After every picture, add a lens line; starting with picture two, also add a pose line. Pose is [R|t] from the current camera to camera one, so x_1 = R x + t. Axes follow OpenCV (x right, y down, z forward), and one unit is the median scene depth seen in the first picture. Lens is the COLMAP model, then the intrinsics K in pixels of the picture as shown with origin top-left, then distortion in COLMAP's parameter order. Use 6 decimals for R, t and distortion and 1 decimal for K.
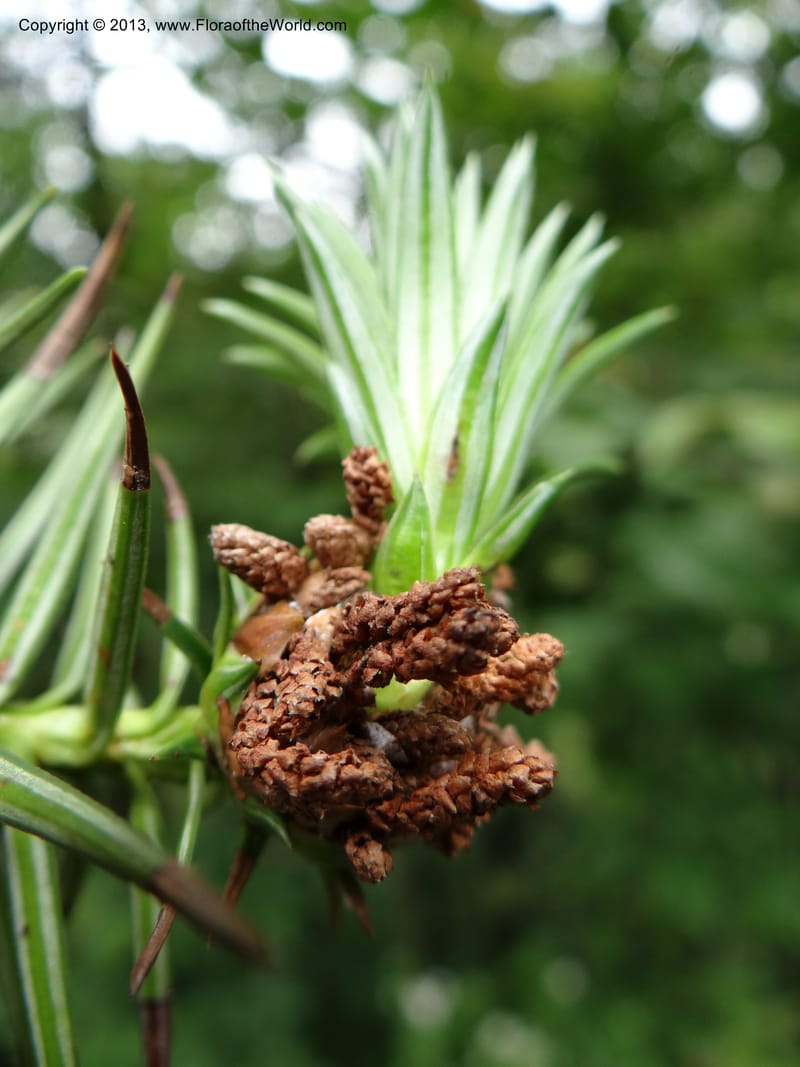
lens RADIAL K [[804.0, 0, 400.0], [0, 804.0, 533.5], [0, 0, 1]] dist [-0.010121, -0.042031]
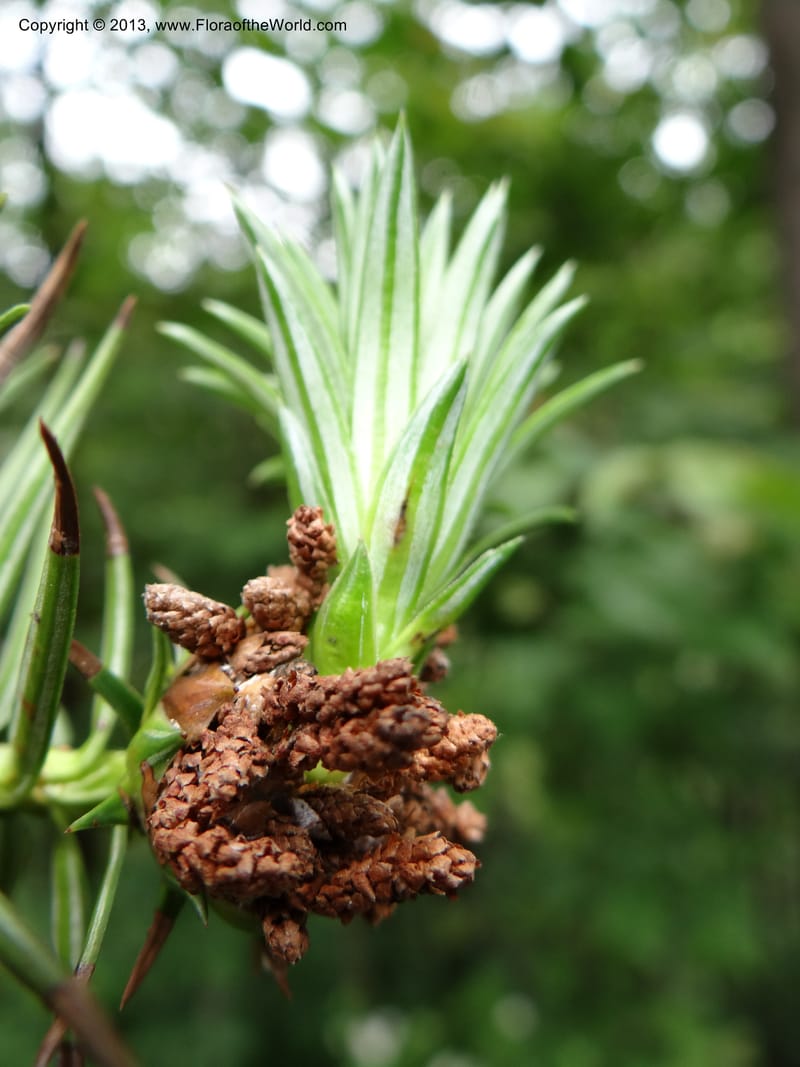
lens RADIAL K [[804.0, 0, 400.0], [0, 804.0, 533.5], [0, 0, 1]] dist [-0.010121, -0.042031]
pose [[0.997320, 0.061731, 0.039277, 0.030942], [-0.063147, 0.997358, 0.035901, -0.130188], [-0.036957, -0.038285, 0.998583, 0.025334]]
